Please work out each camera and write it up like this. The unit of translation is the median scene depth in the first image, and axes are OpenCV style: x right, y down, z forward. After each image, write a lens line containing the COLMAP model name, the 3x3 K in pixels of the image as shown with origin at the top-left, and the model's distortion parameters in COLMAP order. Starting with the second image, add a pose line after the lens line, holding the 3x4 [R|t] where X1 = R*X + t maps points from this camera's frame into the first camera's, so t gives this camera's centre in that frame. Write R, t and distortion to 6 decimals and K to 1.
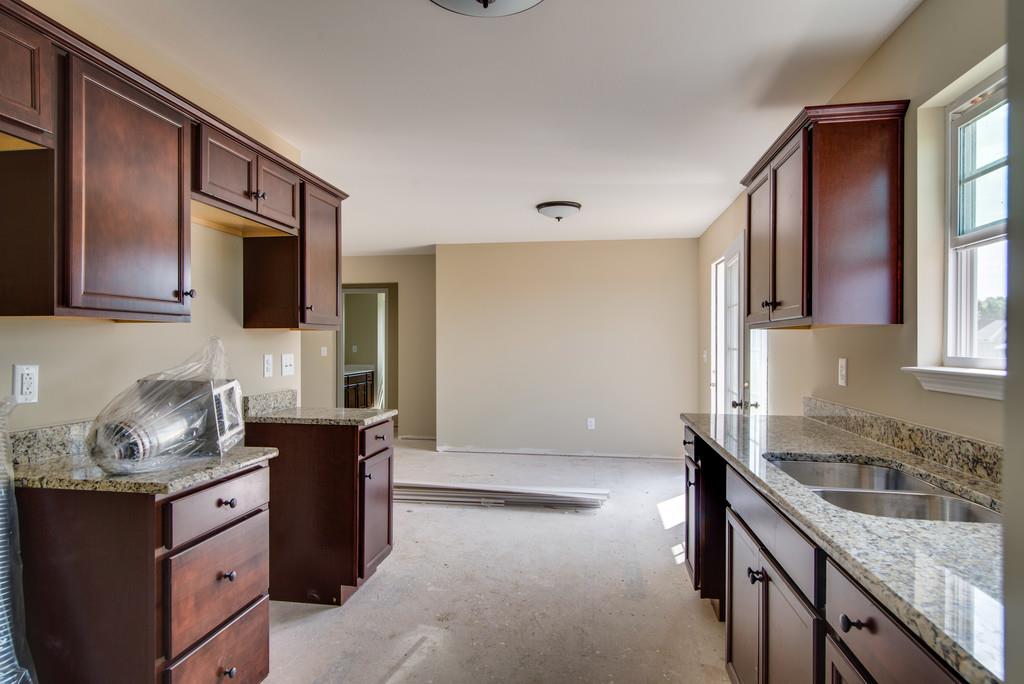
lens RADIAL K [[587.6, 0, 506.9], [0, 587.6, 341.7], [0, 0, 1]] dist [0.005862, -0.001772]
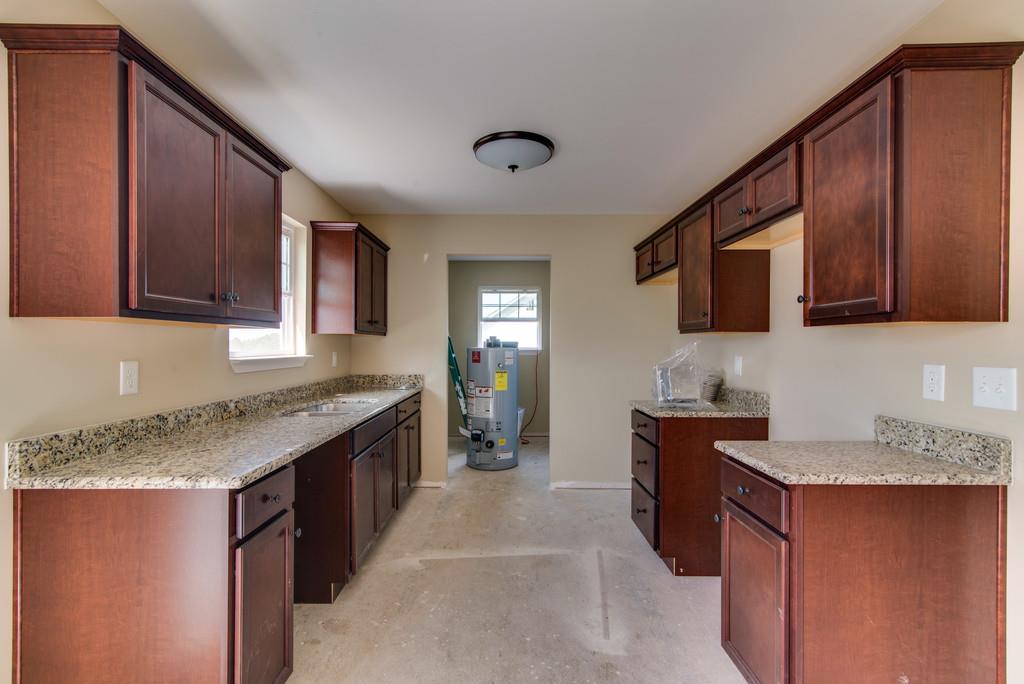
lens RADIAL K [[461.3, 0, 506.6], [0, 461.3, 347.9], [0, 0, 1]] dist [0.005327, -0.000070]
pose [[-0.987687, -0.003127, -0.156409, 0.086126], [-0.004114, 0.999974, 0.005982, 0.001999], [0.156386, 0.006552, -0.987674, 0.981603]]
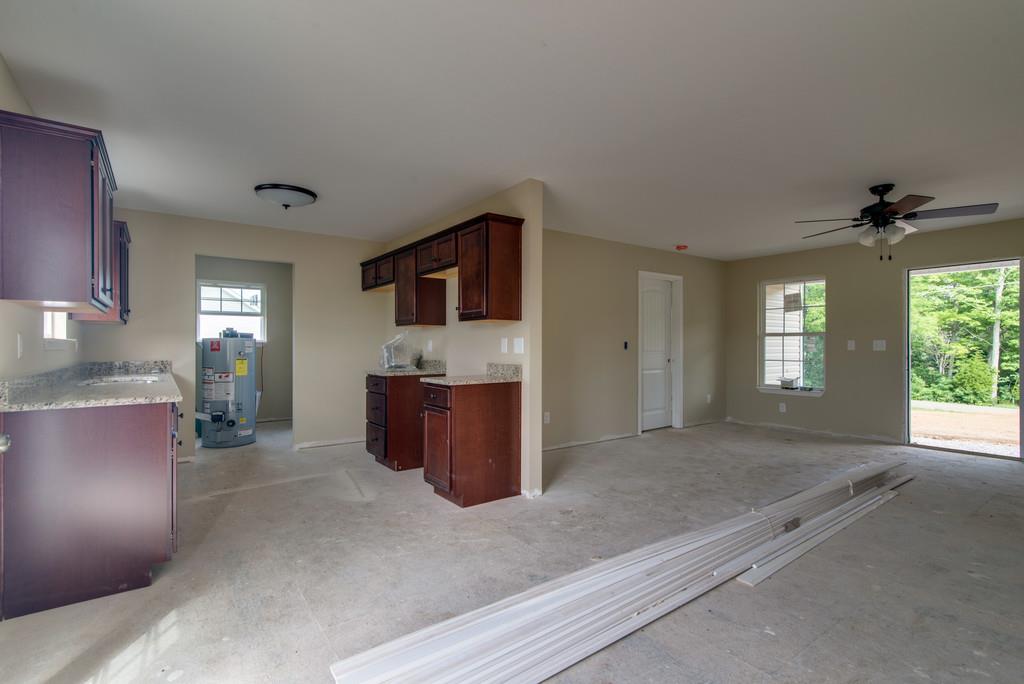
lens RADIAL K [[476.5, 0, 505.5], [0, 476.5, 345.5], [0, 0, 1]] dist [0.003242, -0.000182]
pose [[-0.709968, -0.000274, -0.704234, 0.315898], [-0.000184, 1.000000, -0.000204, 0.028063], [0.704234, -0.000015, -0.709968, 1.296901]]
